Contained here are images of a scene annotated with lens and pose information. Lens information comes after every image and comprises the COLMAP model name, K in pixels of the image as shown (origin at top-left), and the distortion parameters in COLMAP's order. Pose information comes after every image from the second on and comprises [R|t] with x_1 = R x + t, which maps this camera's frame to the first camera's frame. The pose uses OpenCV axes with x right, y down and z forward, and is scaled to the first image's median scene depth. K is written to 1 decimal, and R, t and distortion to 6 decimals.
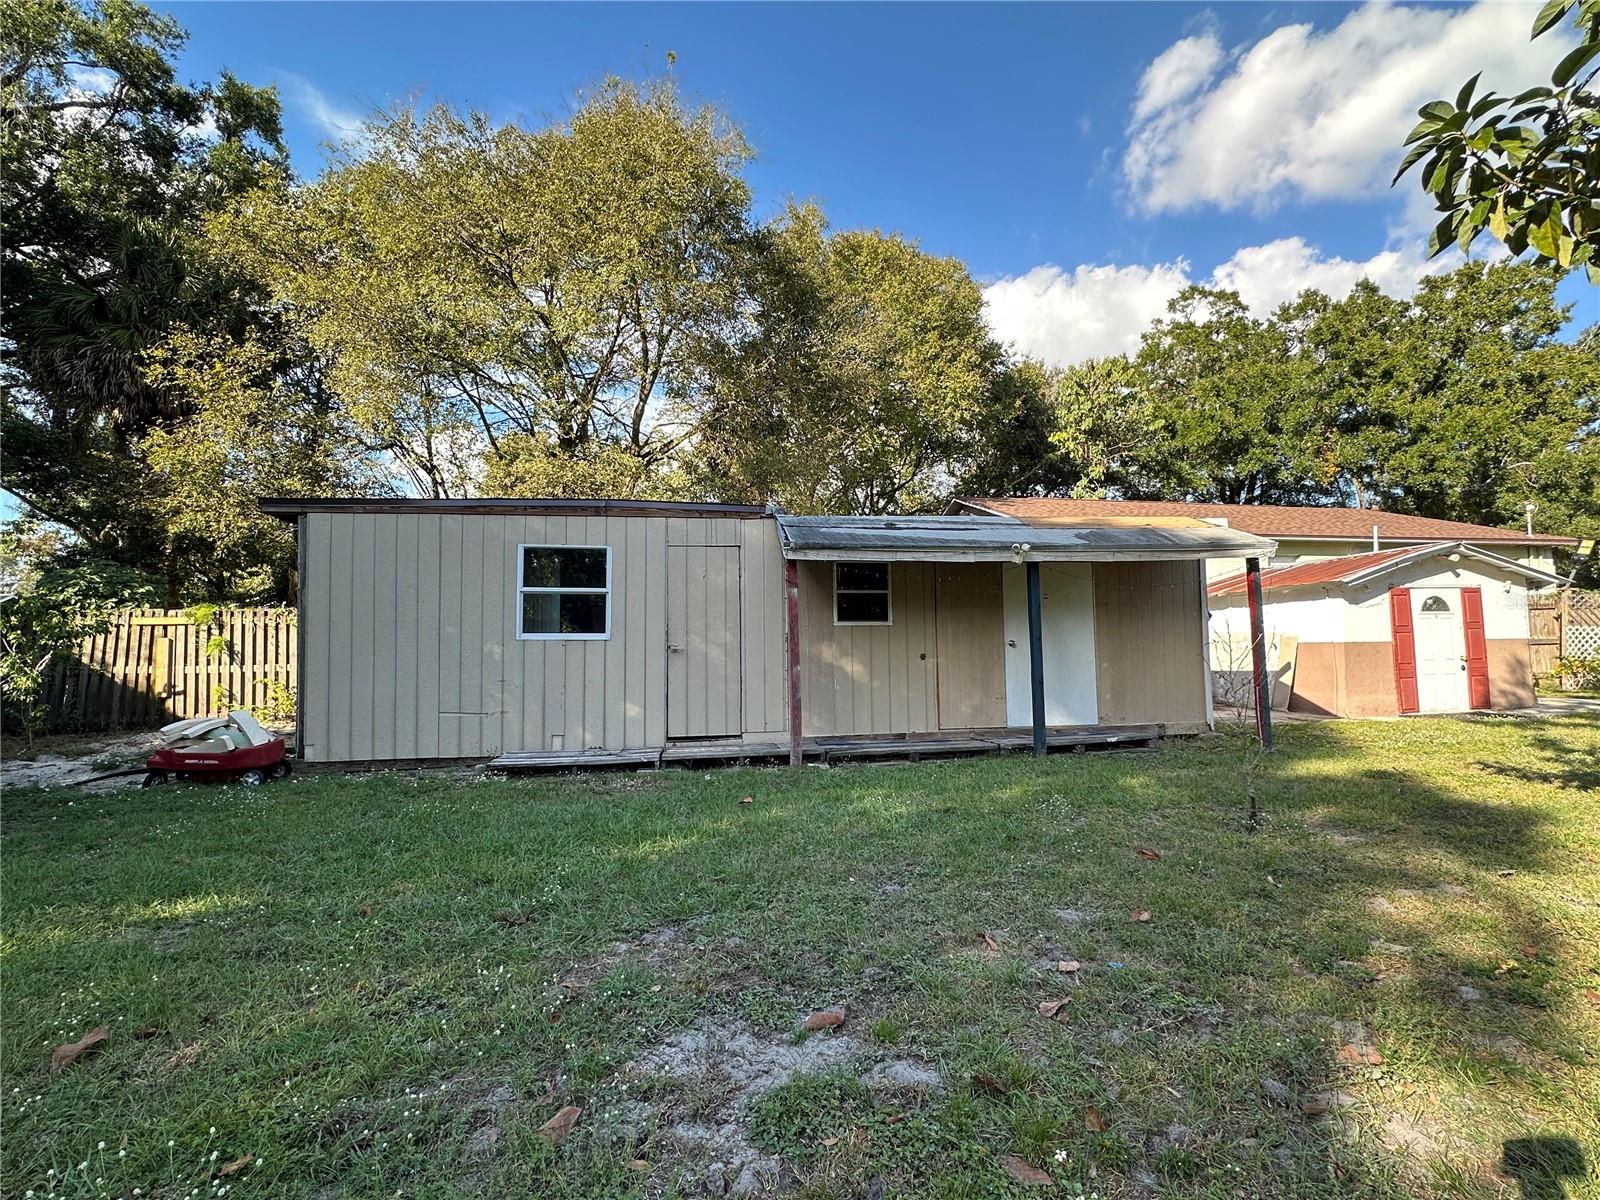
lens RADIAL K [[735.2, 0, 801.3], [0, 735.2, 605.5], [0, 0, 1]] dist [0.001655, 0.000256]
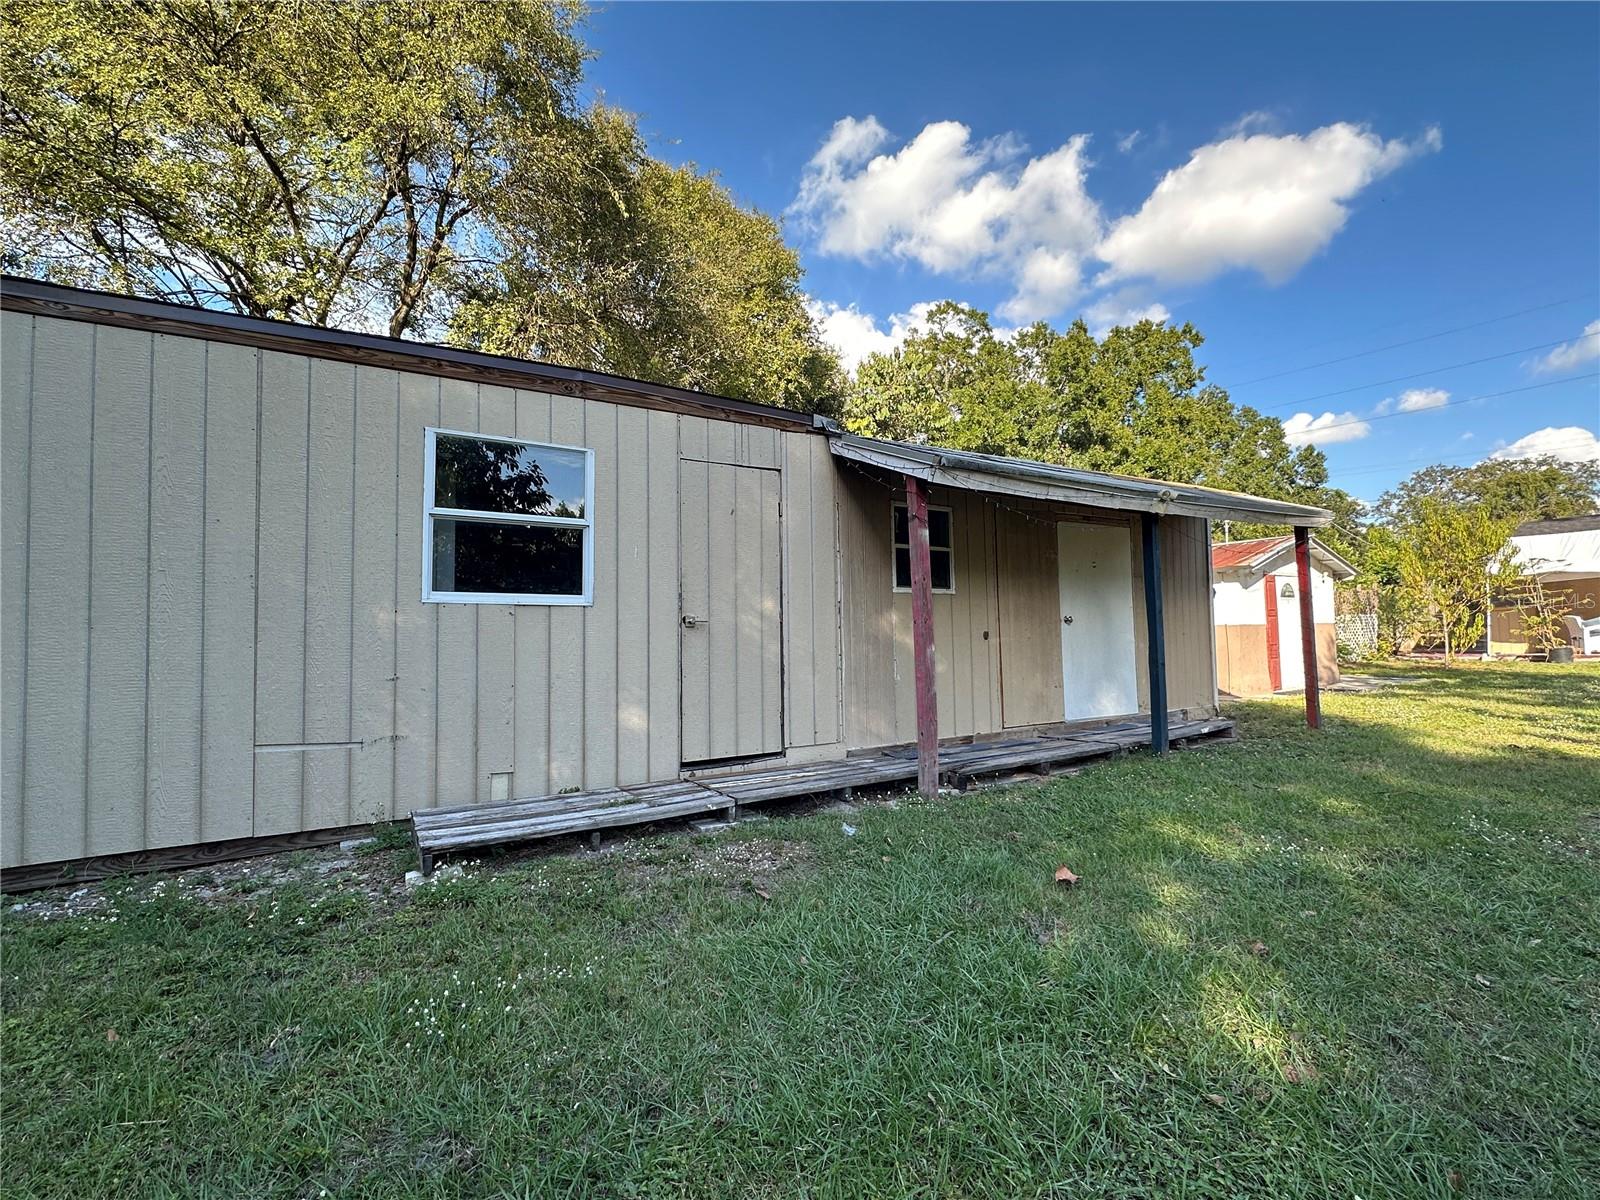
lens RADIAL K [[735.2, 0, 801.3], [0, 735.2, 605.5], [0, 0, 1]] dist [0.001655, 0.000256]
pose [[0.921775, 0.014591, 0.387451, -0.328188], [-0.017557, 0.999837, 0.004115, 0.040088], [-0.387328, -0.010595, 0.921881, 0.379216]]
